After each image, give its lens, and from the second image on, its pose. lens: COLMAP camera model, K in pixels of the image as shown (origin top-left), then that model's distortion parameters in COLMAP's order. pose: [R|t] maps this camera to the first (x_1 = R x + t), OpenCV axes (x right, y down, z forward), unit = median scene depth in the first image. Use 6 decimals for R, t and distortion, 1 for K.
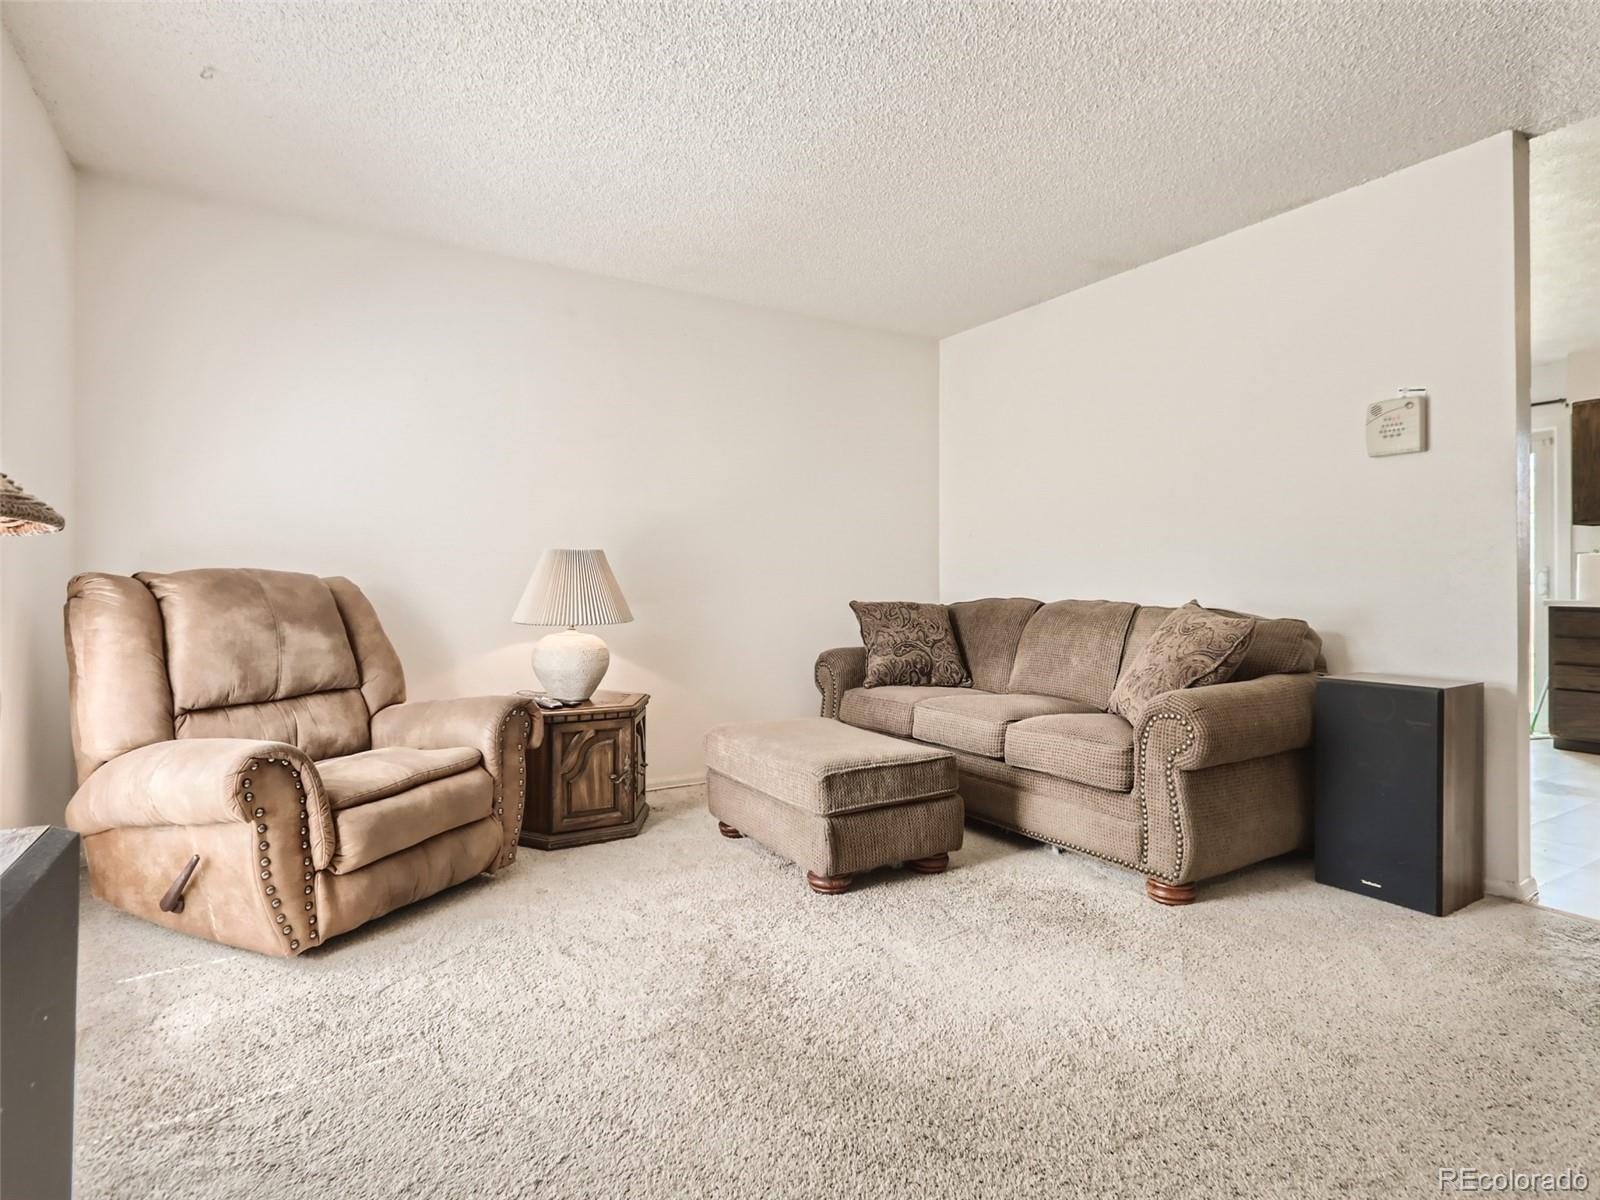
lens RADIAL K [[852.4, 0, 802.0], [0, 852.4, 588.7], [0, 0, 1]] dist [-0.012065, 0.008103]
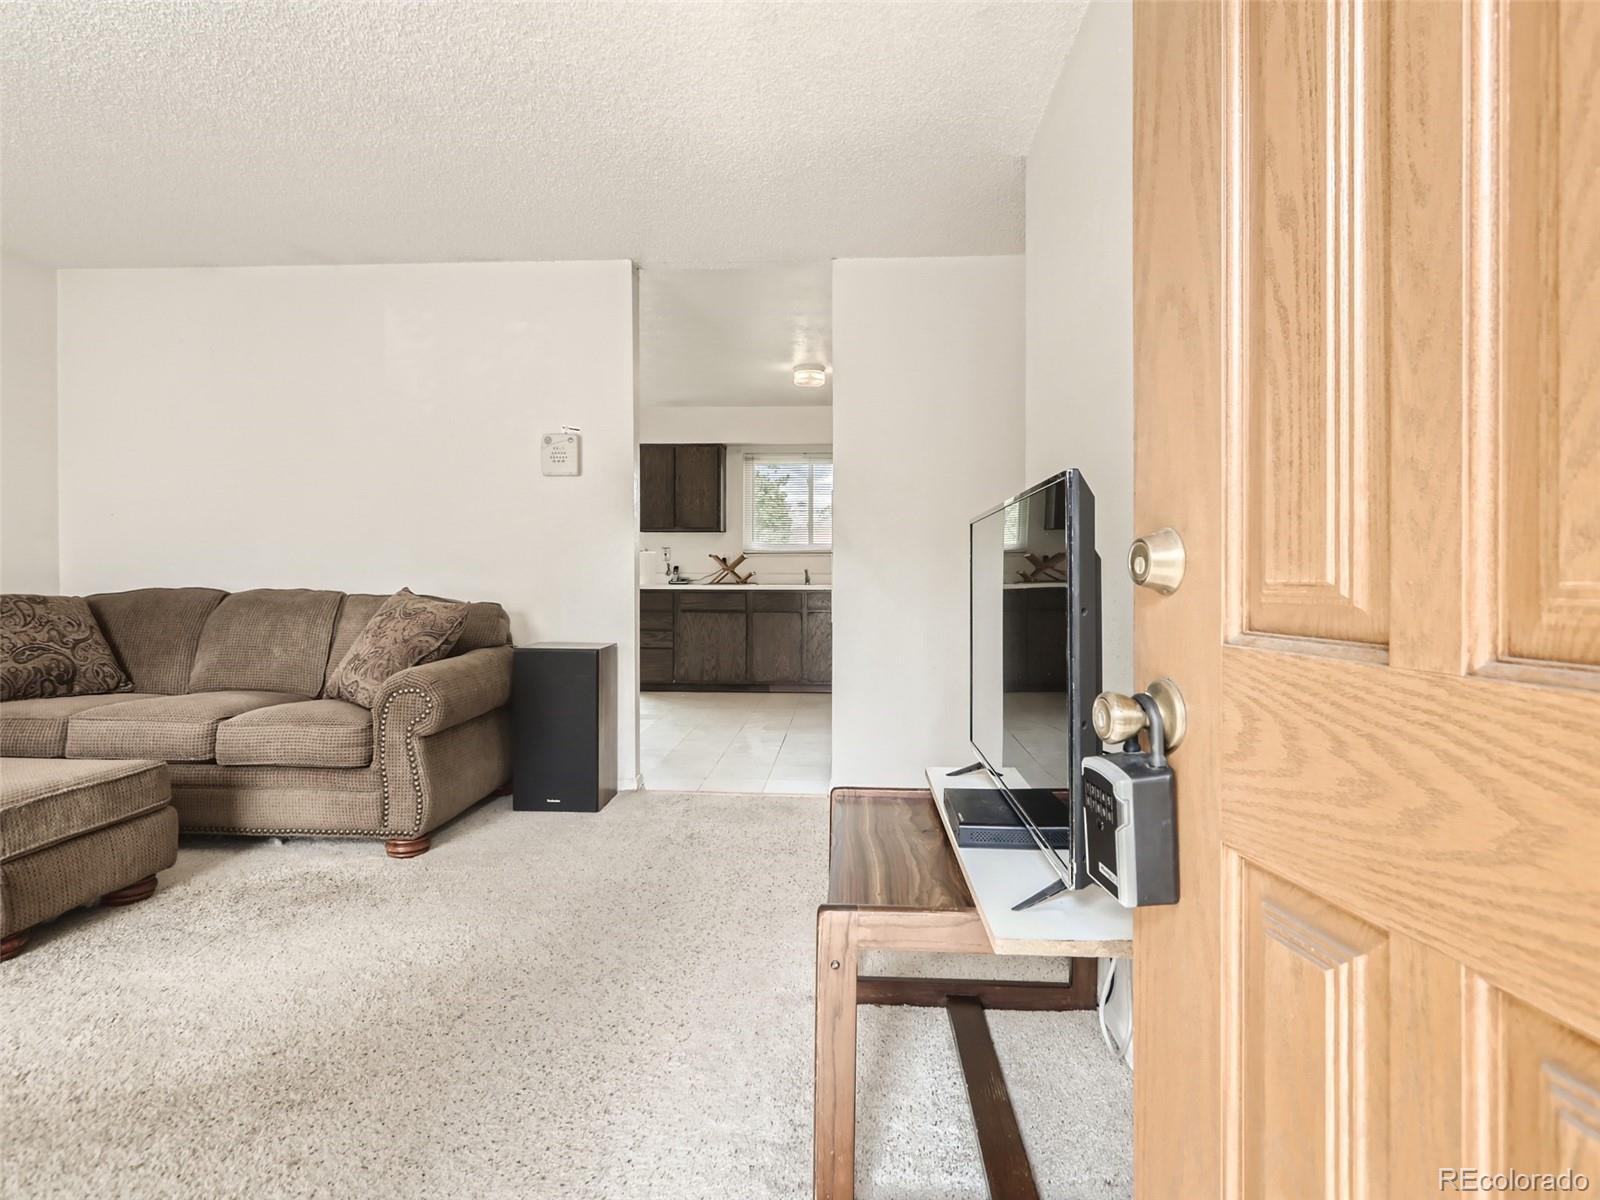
lens RADIAL K [[852.4, 0, 799.9], [0, 852.4, 584.8], [0, 0, 1]] dist [-0.012065, 0.008103]
pose [[0.572391, -0.009275, 0.819929, -0.180548], [-0.000050, 0.999936, 0.011346, -0.003565], [-0.819981, -0.006535, 0.572353, -0.066802]]
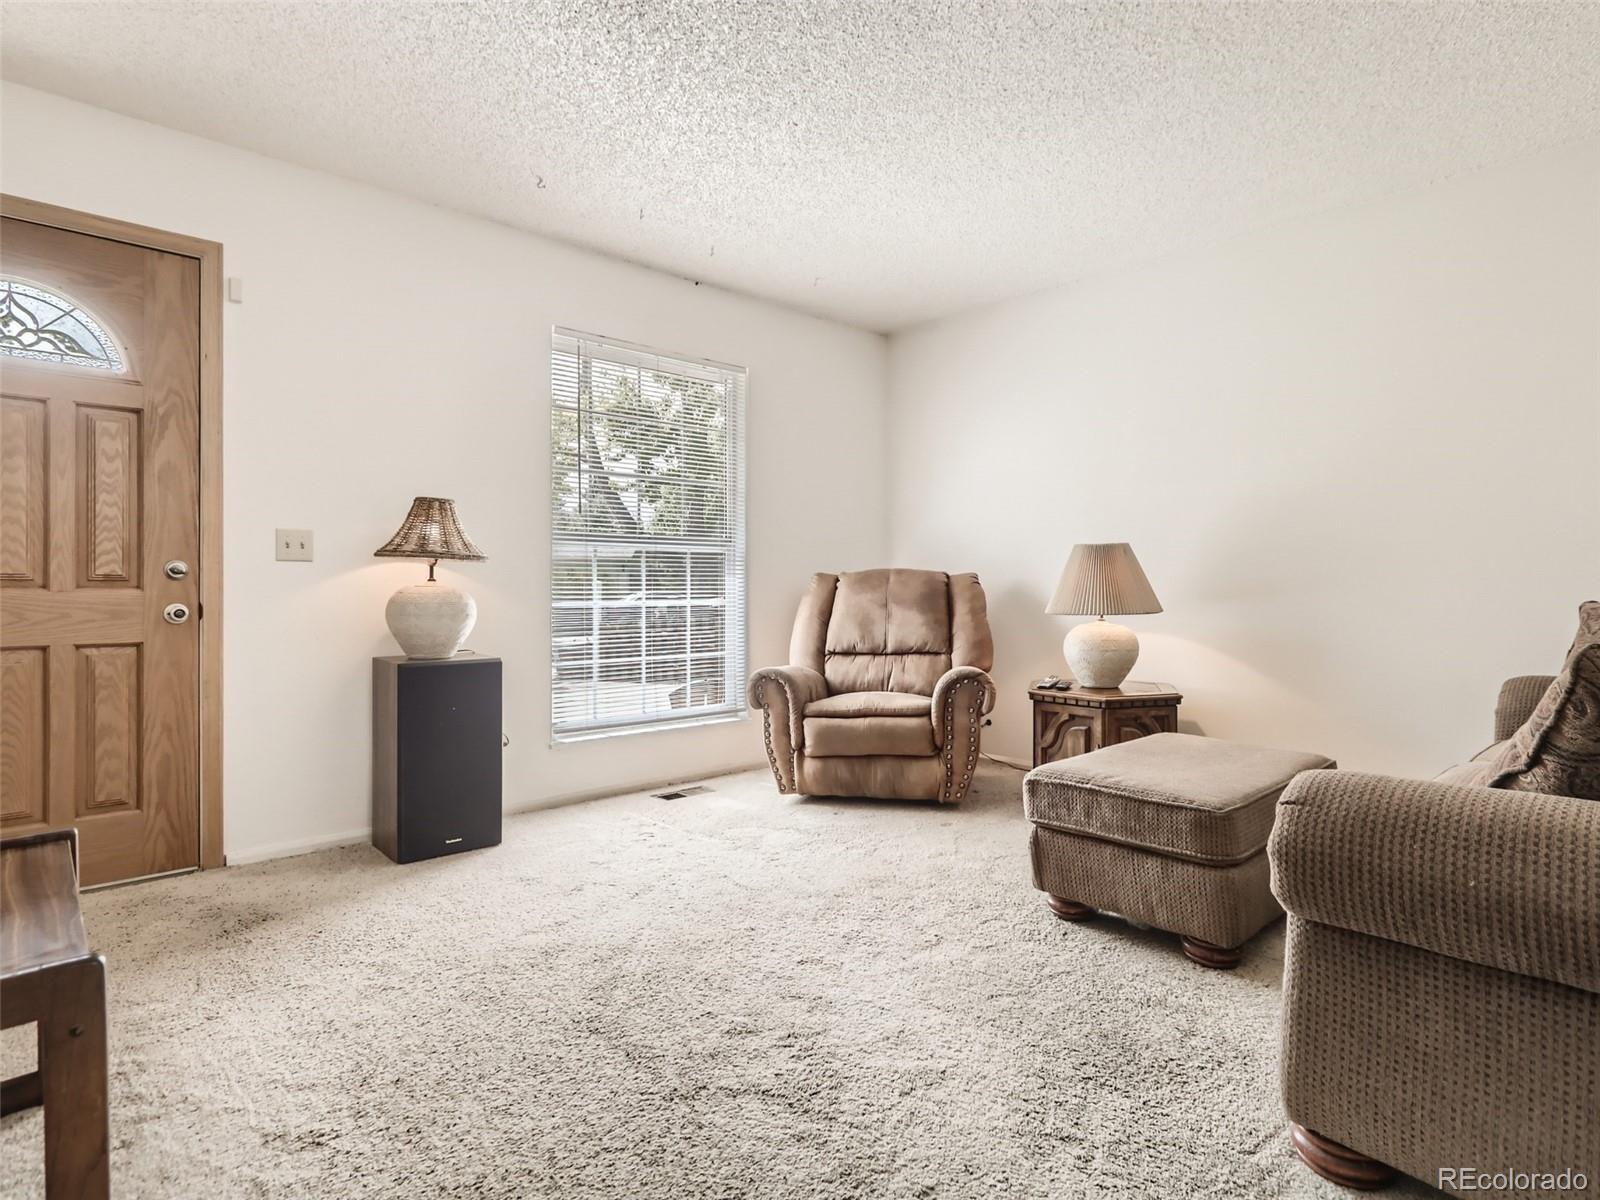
lens RADIAL K [[852.4, 0, 814.2], [0, 852.4, 595.3], [0, 0, 1]] dist [-0.012065, 0.008103]
pose [[0.196868, 0.012562, -0.980350, 0.848831], [-0.002033, 0.999921, 0.012405, 0.006300], [0.980428, -0.000449, 0.196878, 0.554841]]
